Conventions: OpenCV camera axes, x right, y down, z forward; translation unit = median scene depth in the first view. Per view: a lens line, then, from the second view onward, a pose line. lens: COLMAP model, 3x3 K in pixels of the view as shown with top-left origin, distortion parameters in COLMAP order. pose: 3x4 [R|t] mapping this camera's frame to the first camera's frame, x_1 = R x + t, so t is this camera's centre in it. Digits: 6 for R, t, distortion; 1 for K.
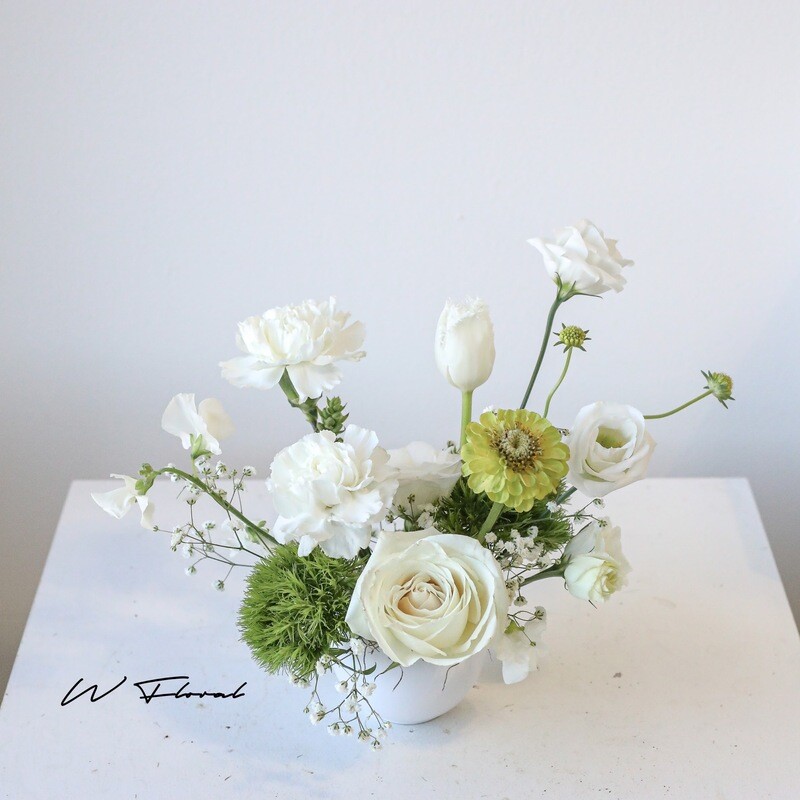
lens RADIAL K [[1947.3, 0, 400.0], [0, 1947.3, 400.0], [0, 0, 1]] dist [-0.335374, 0.648154]
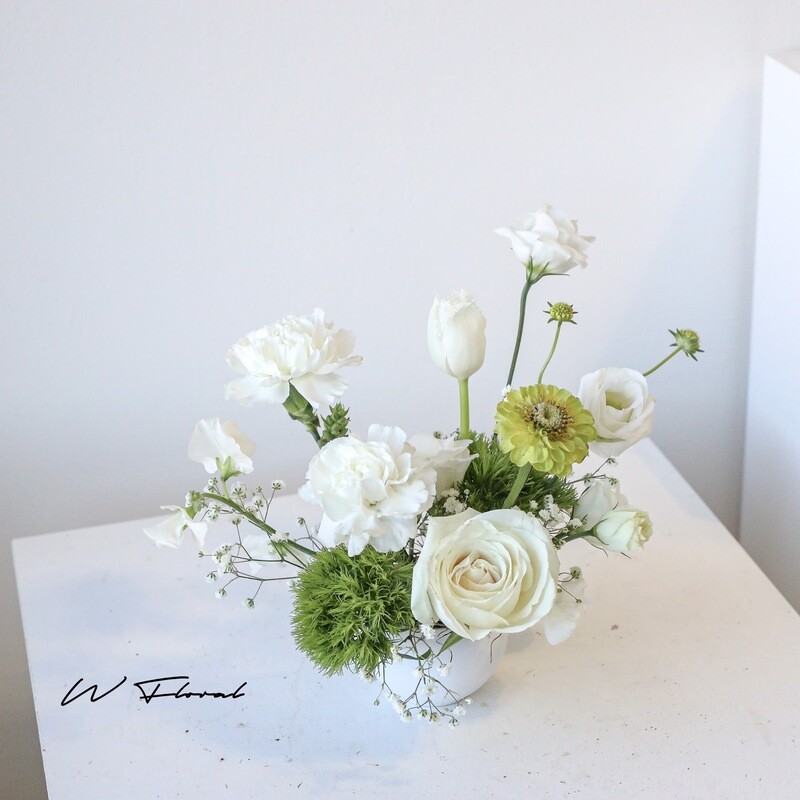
lens RADIAL K [[1947.3, 0, 400.0], [0, 1947.3, 400.0], [0, 0, 1]] dist [-0.335374, 0.648154]
pose [[0.959907, -0.142628, 0.241320, -0.261050], [0.148685, 0.988860, -0.006982, 0.009176], [-0.237636, 0.042583, 0.970420, -0.013576]]
